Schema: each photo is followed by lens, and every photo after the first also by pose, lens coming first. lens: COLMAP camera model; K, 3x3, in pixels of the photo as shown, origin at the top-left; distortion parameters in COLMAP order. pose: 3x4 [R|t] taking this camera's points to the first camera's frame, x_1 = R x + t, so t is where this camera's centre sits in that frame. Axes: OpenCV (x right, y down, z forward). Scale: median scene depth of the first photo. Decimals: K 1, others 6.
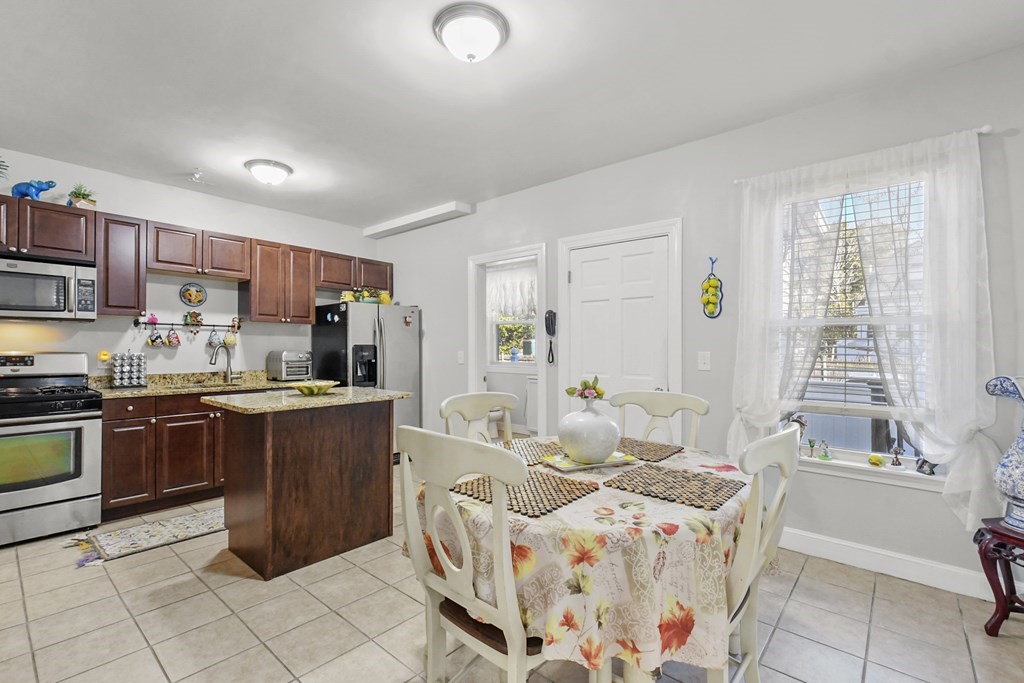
lens RADIAL K [[460.7, 0, 498.8], [0, 460.7, 348.0], [0, 0, 1]] dist [-0.002753, 0.002053]
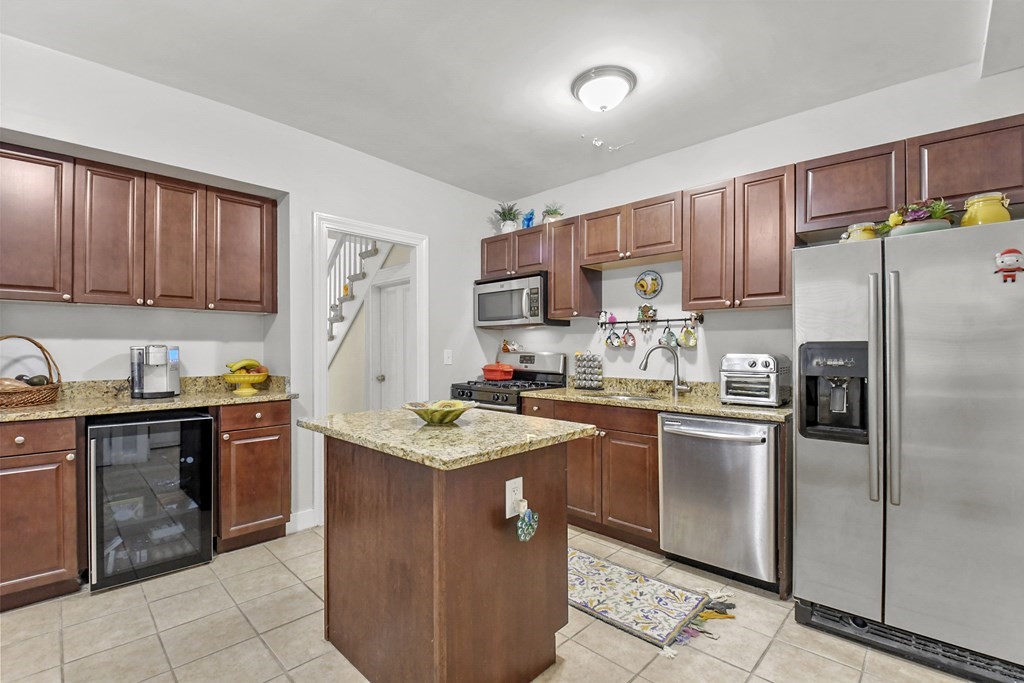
lens RADIAL K [[460.7, 0, 505.0], [0, 460.7, 344.8], [0, 0, 1]] dist [-0.002753, 0.002053]
pose [[-0.053029, -0.008265, -0.998559, 0.191317], [0.000575, 0.999965, -0.008308, -0.001286], [0.998593, -0.001015, -0.053022, 0.886093]]
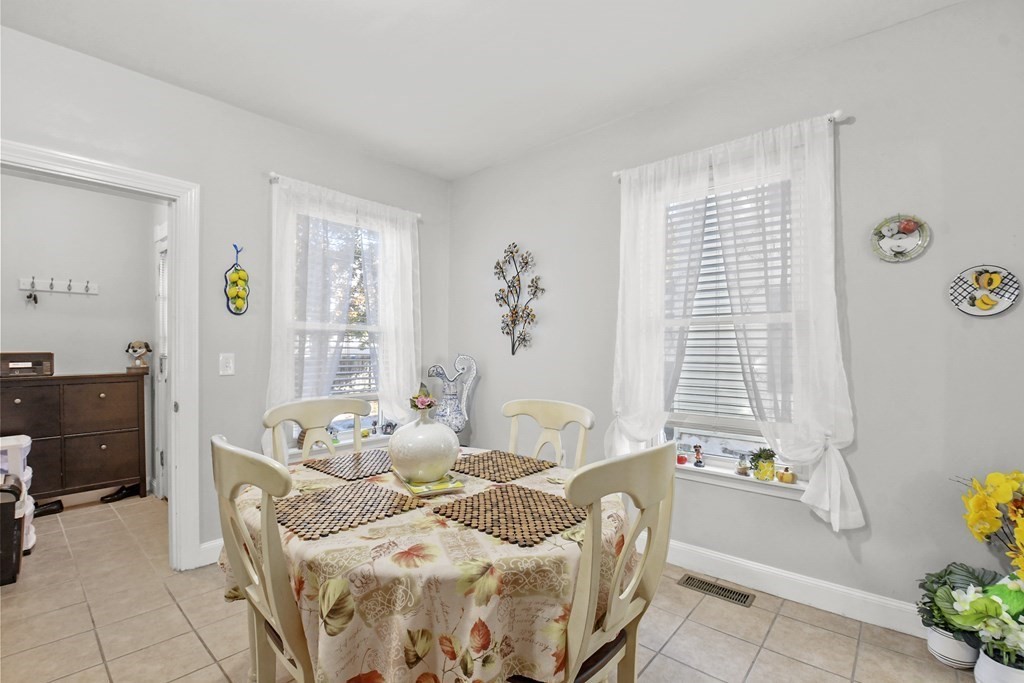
lens RADIAL K [[449.1, 0, 509.8], [0, 449.1, 346.7], [0, 0, 1]] dist [-0.004358, -0.006518]
pose [[-0.003173, 0.001128, 0.999994, -0.340277], [-0.003494, 0.999993, -0.001139, -0.004623], [-0.999989, -0.003497, -0.003169, 0.423682]]
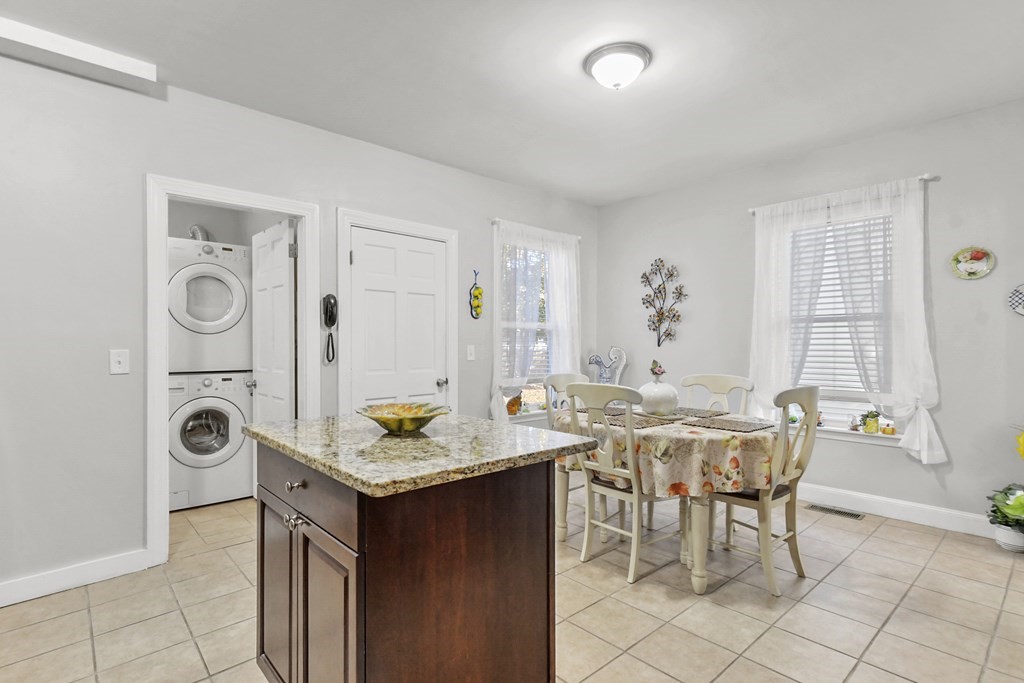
lens RADIAL K [[500.7, 0, 509.9], [0, 500.7, 343.9], [0, 0, 1]] dist [-0.005019, 0.007205]
pose [[0.115244, -0.001629, 0.993336, -0.772880], [0.001658, 0.999998, 0.001448, 0.001879], [-0.993336, 0.001480, 0.115246, 0.656778]]
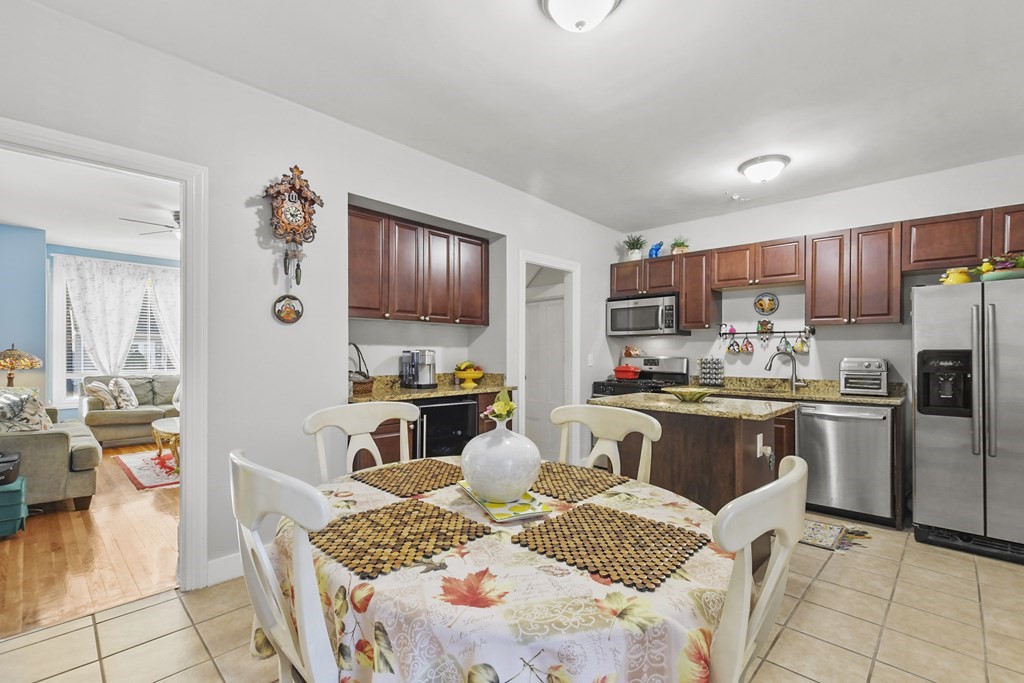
lens RADIAL K [[460.7, 0, 503.0], [0, 460.7, 352.2], [0, 0, 1]] dist [-0.002753, 0.002053]
pose [[-0.062377, -0.003736, -0.998046, 0.481310], [-0.003986, 0.999986, -0.003494, 0.001066], [0.998045, 0.003760, -0.062391, 0.521914]]
